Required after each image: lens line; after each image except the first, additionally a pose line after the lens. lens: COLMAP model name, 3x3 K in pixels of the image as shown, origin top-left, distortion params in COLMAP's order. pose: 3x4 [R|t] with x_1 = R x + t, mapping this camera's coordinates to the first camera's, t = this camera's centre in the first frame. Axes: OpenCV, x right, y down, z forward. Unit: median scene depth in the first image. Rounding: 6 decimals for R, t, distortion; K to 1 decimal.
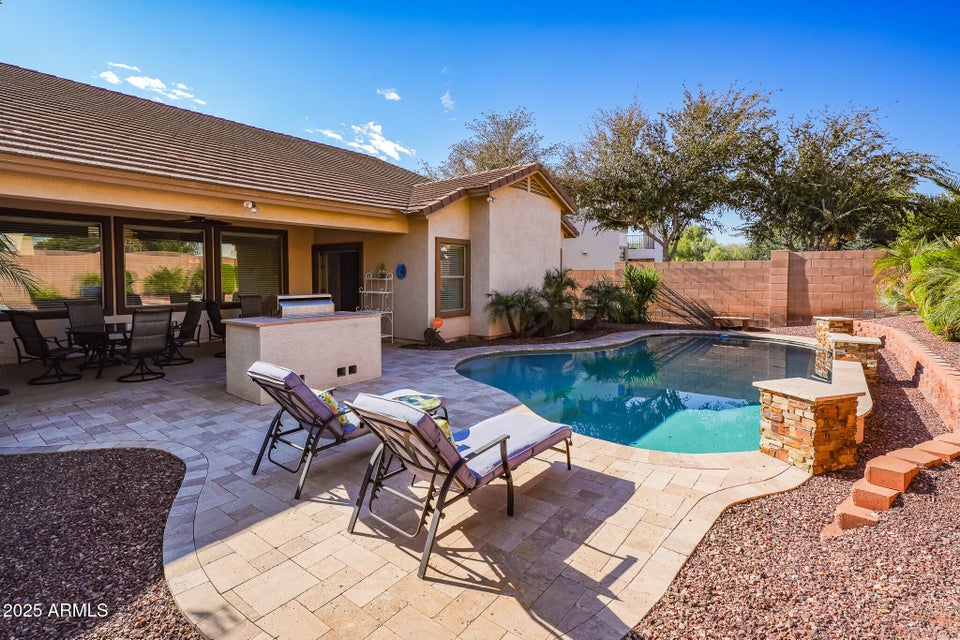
lens RADIAL K [[457.5, 0, 478.2], [0, 457.5, 286.8], [0, 0, 1]] dist [0.000115, -0.000044]
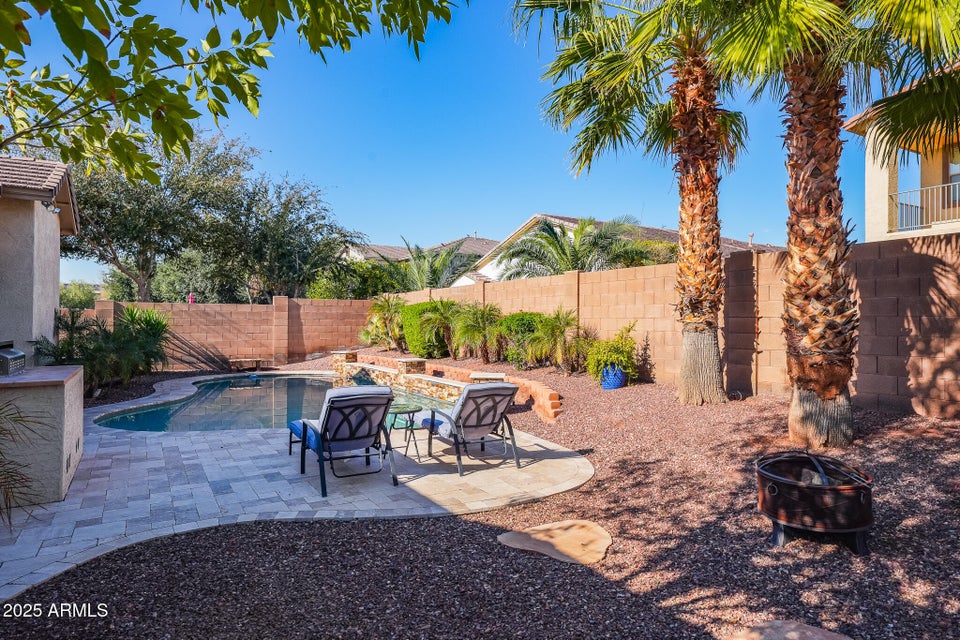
lens RADIAL K [[577.0, 0, 479.5], [0, 577.0, 321.3], [0, 0, 1]] dist [0.006274, 0.000543]
pose [[0.346341, 0.006667, 0.938085, -0.483415], [0.019344, 0.999711, -0.014247, 0.010303], [-0.937909, 0.023080, 0.346112, 0.060034]]
